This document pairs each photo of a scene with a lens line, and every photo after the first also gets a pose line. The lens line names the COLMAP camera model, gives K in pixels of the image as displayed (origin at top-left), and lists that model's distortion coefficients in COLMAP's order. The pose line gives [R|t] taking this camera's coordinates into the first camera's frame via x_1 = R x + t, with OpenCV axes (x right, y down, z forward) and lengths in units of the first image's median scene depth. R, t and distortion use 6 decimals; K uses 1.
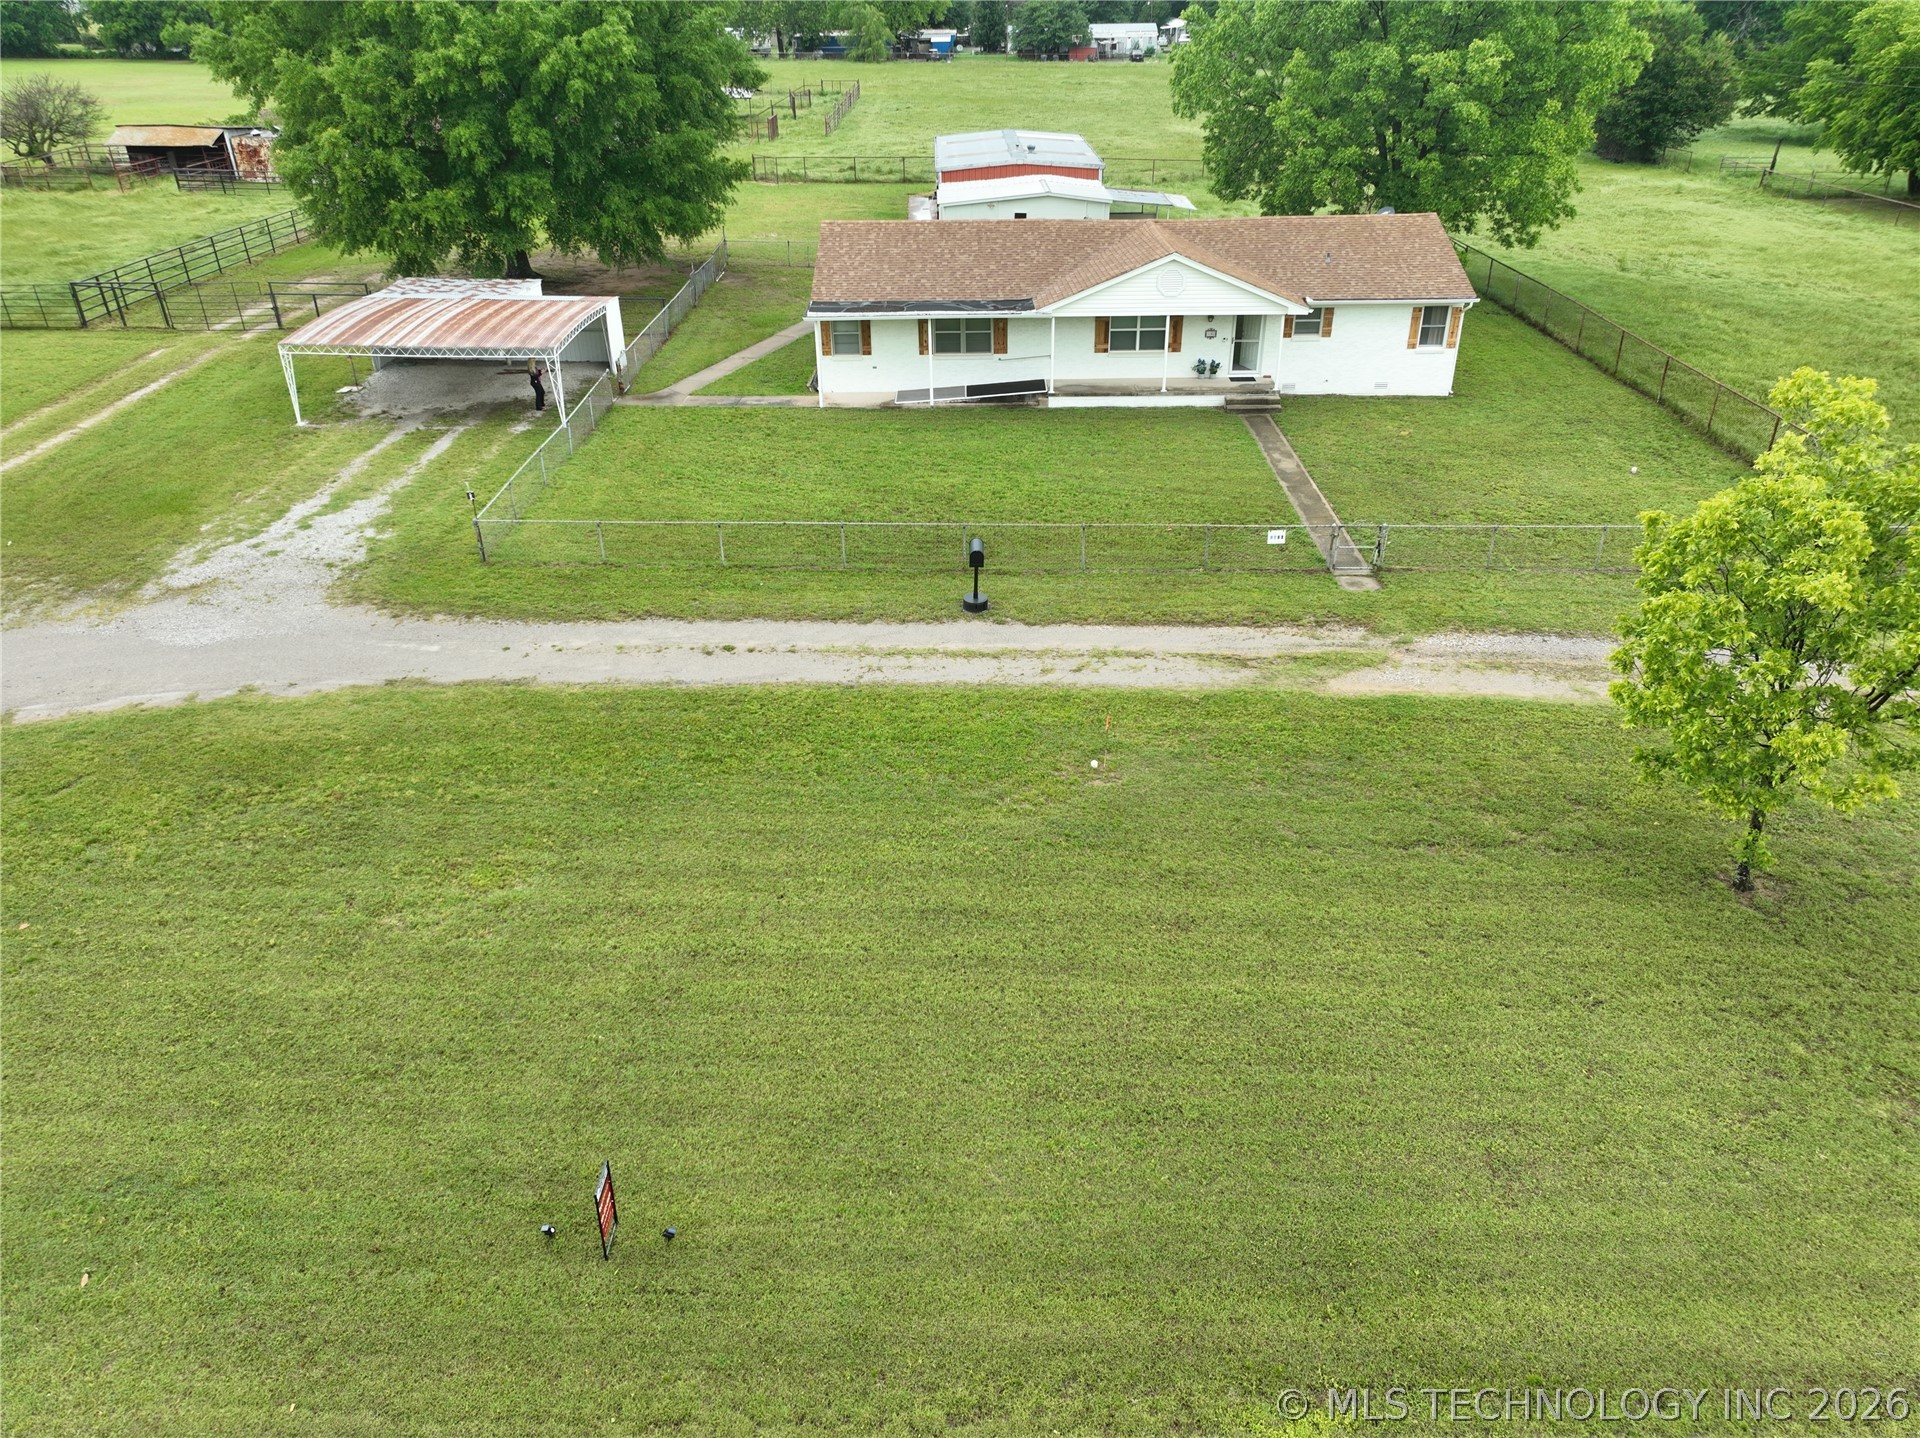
lens RADIAL K [[1353.1, 0, 961.9], [0, 1353.1, 709.7], [0, 0, 1]] dist [0.001233, 0.015651]
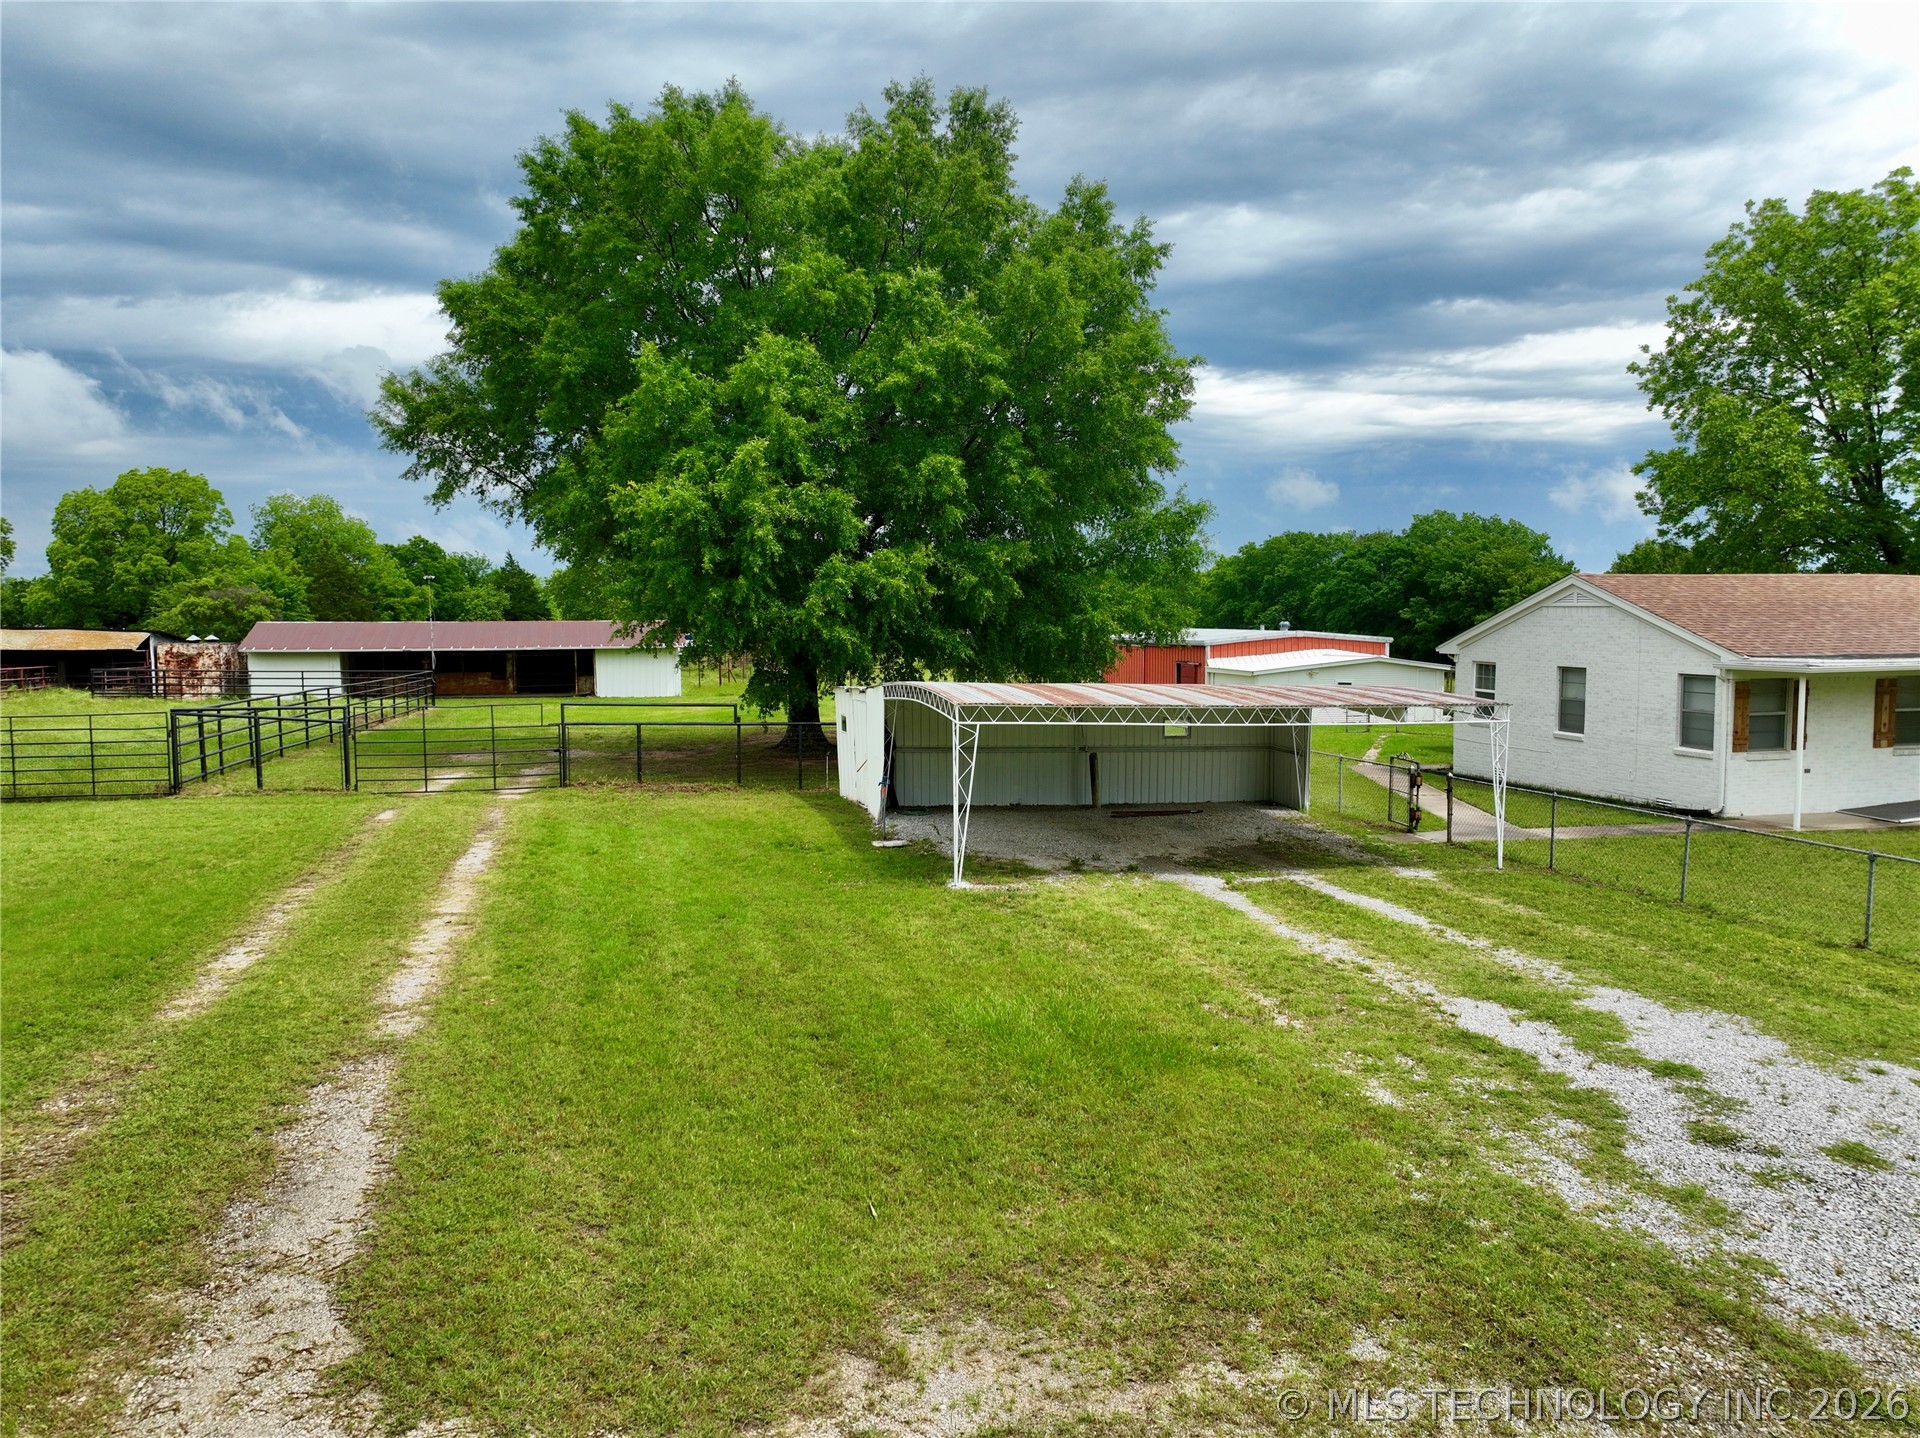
lens RADIAL K [[1349.1, 0, 956.6], [0, 1349.1, 716.4], [0, 0, 1]] dist [0.006140, 0.007182]
pose [[0.973756, -0.012763, 0.227237, -0.552368], [0.108010, 0.904747, -0.412028, -0.075789], [-0.200333, 0.425758, 0.882381, 0.557026]]
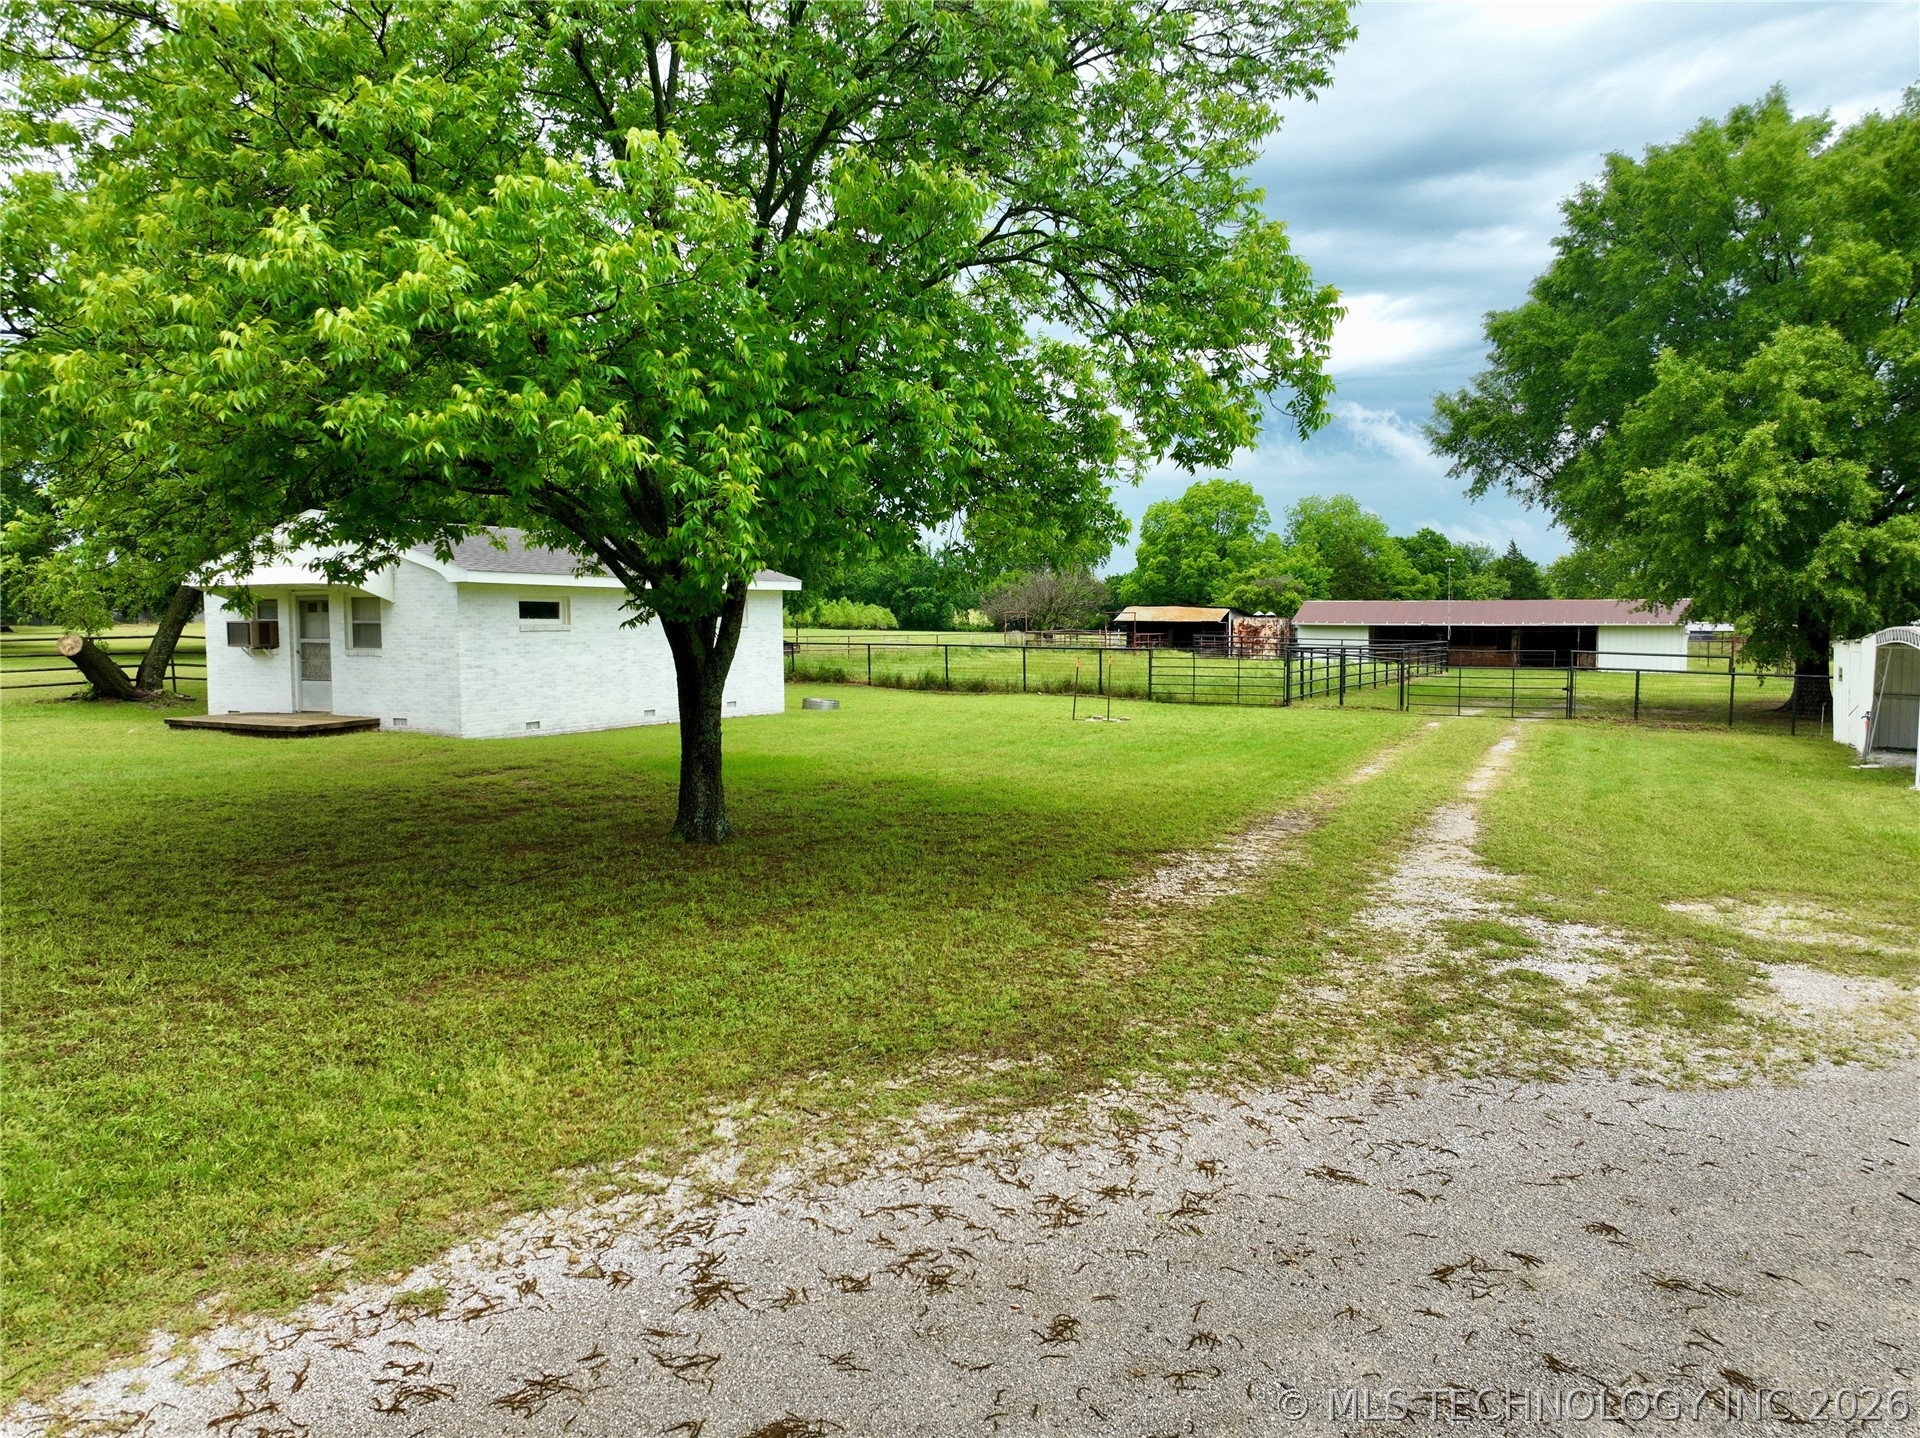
lens RADIAL K [[1347.6, 0, 967.5], [0, 1347.6, 719.1], [0, 0, 1]] dist [-0.001670, 0.022048]
pose [[0.893041, 0.043568, -0.447861, -0.549283], [-0.225890, 0.904208, -0.362466, 0.036702], [0.389168, 0.424865, 0.817336, 0.389864]]
